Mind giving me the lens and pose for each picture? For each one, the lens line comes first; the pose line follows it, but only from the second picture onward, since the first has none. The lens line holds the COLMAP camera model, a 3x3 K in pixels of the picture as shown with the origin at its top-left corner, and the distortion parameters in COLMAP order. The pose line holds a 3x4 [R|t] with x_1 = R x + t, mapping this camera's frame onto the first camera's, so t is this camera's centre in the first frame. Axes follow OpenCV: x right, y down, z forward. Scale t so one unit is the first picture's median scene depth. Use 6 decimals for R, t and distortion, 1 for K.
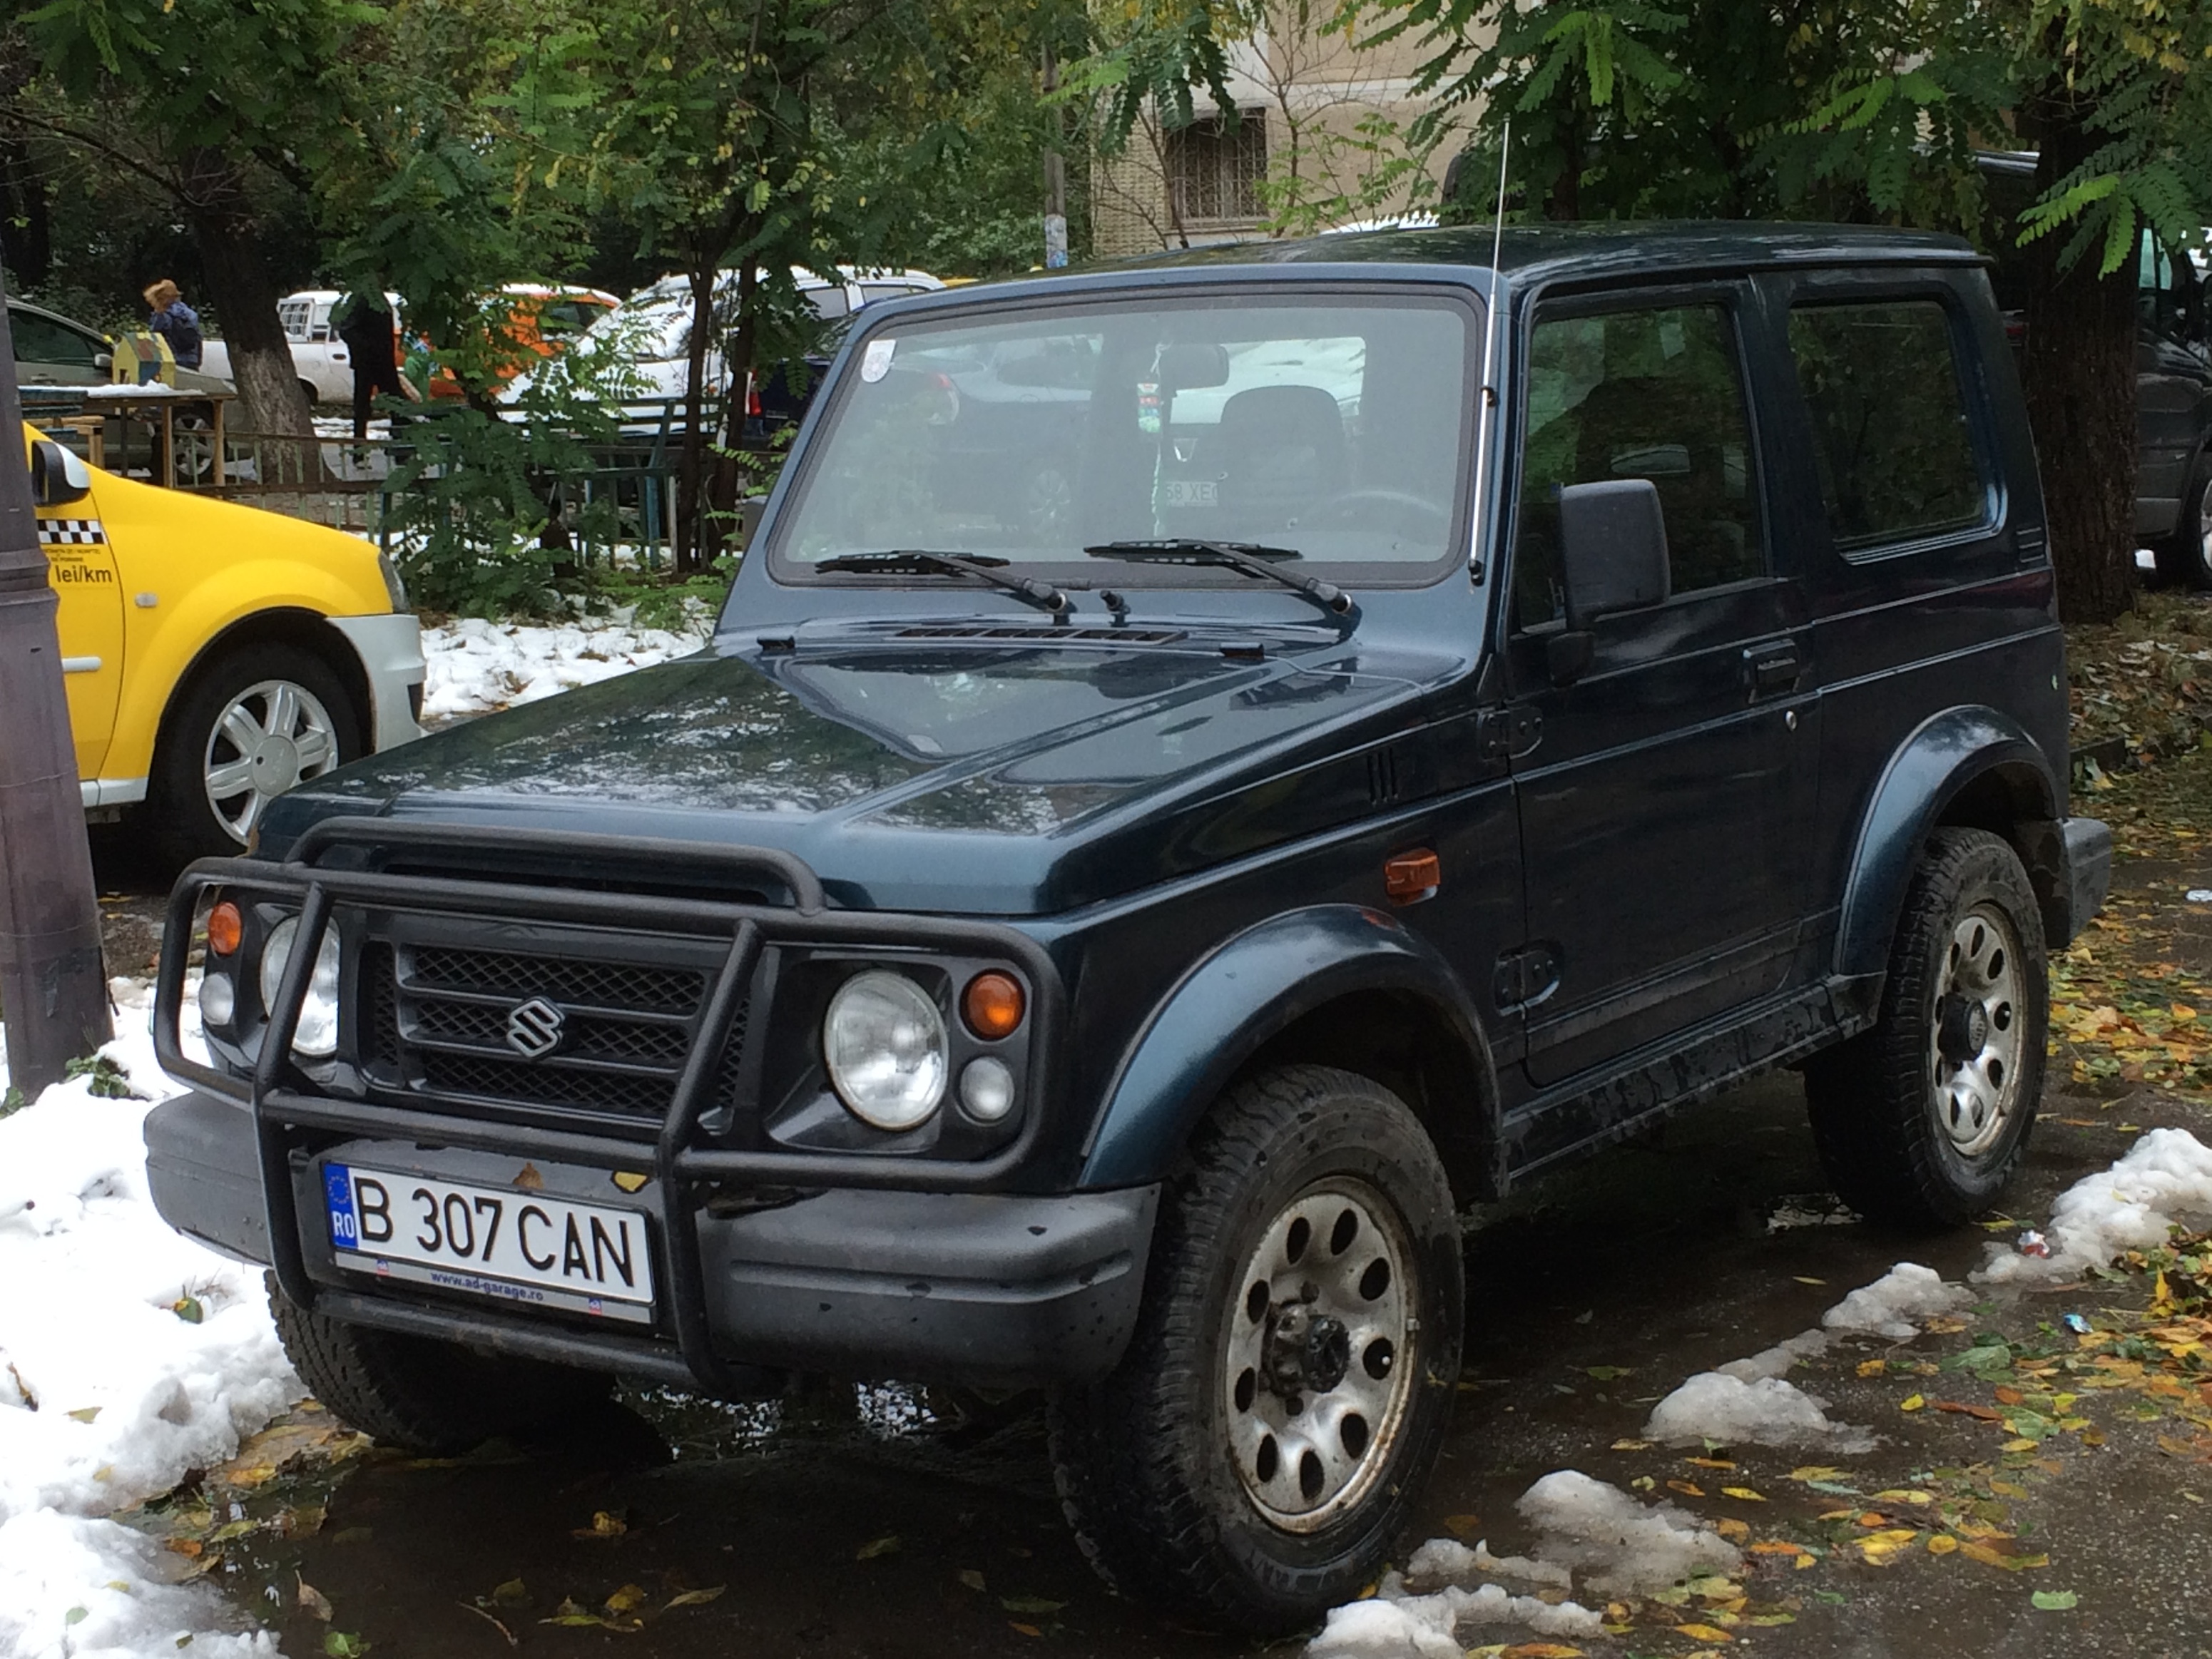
lens RADIAL K [[3404.4, 0, 1107.1], [0, 3404.4, 833.8], [0, 0, 1]] dist [0.038583, 0.000000]
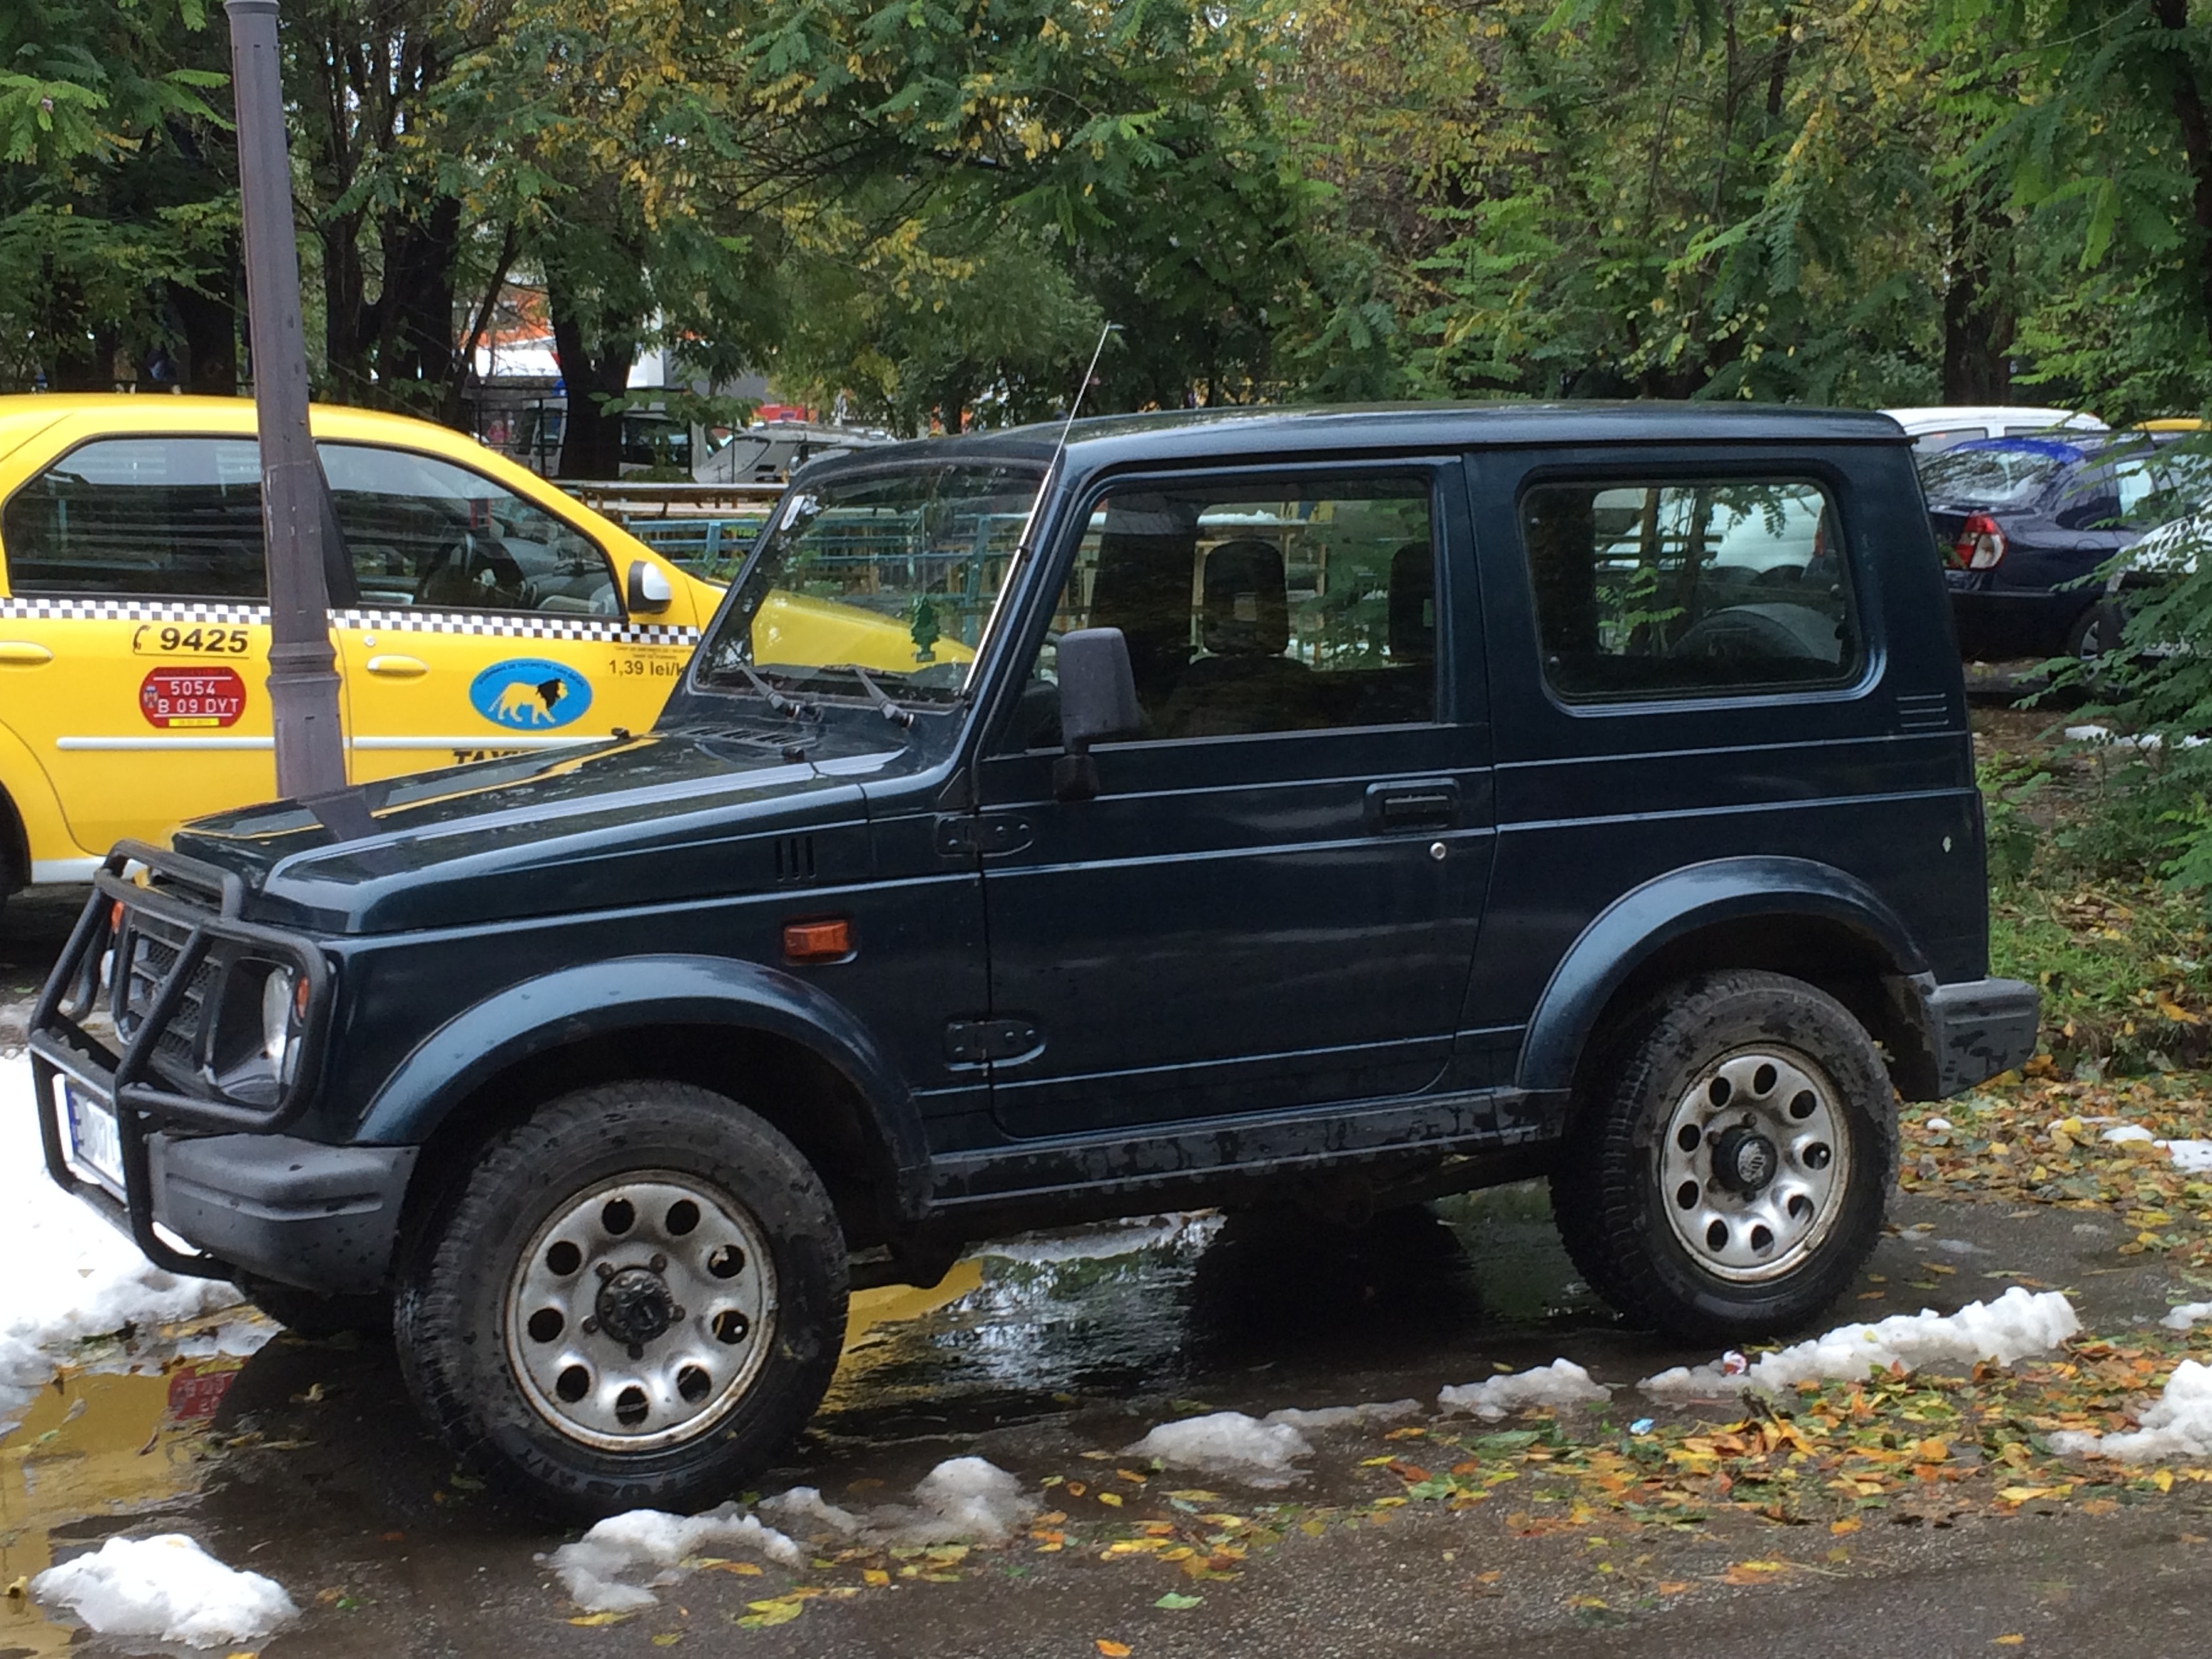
lens RADIAL K [[3404.4, 0, 1113.6], [0, 3404.4, 832.9], [0, 0, 1]] dist [0.038583, 0.000000]
pose [[0.895084, 0.062023, -0.441563, 0.676858], [-0.078425, 0.996740, -0.018969, -0.011044], [0.438947, 0.051609, 0.897030, -0.051382]]
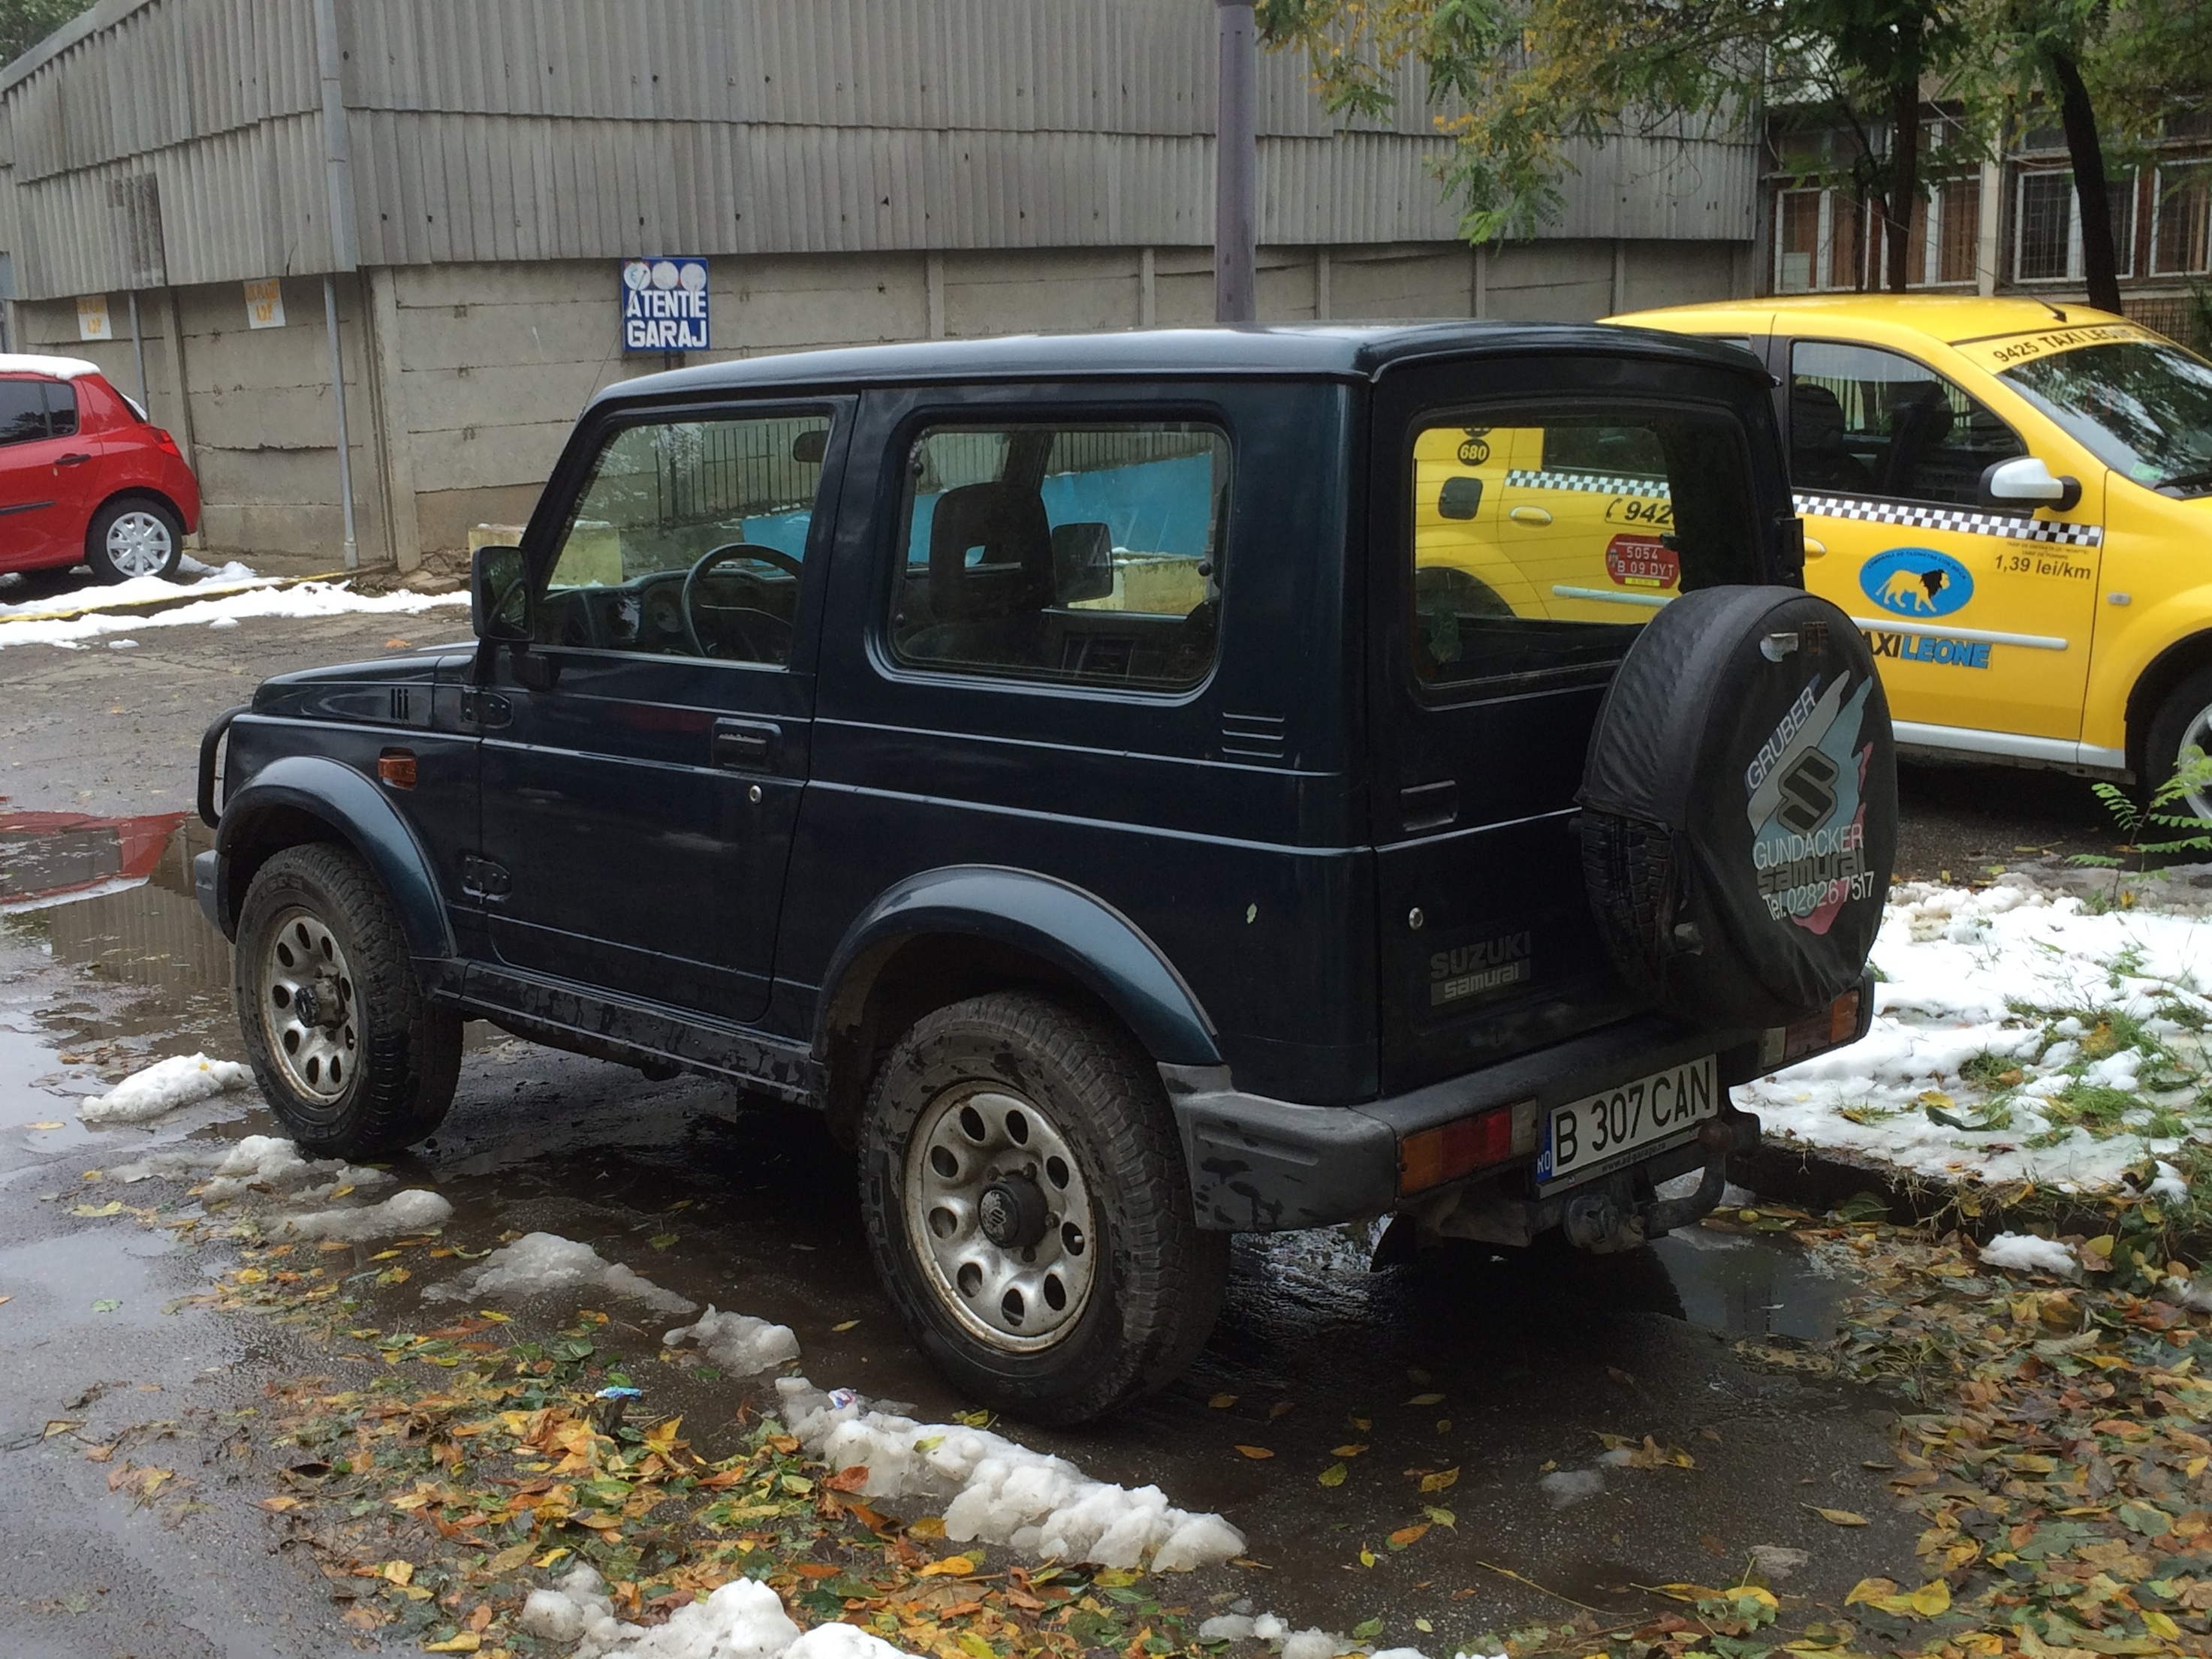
lens RADIAL K [[2550.7, 0, 1102.8], [0, 2550.7, 824.7], [0, 0, 1]] dist [0.031960, 0.000000]
pose [[-0.150015, 0.199683, -0.968309, 1.130404], [-0.127547, 0.967299, 0.219235, -0.251418], [0.980422, 0.156393, -0.119640, 1.377145]]
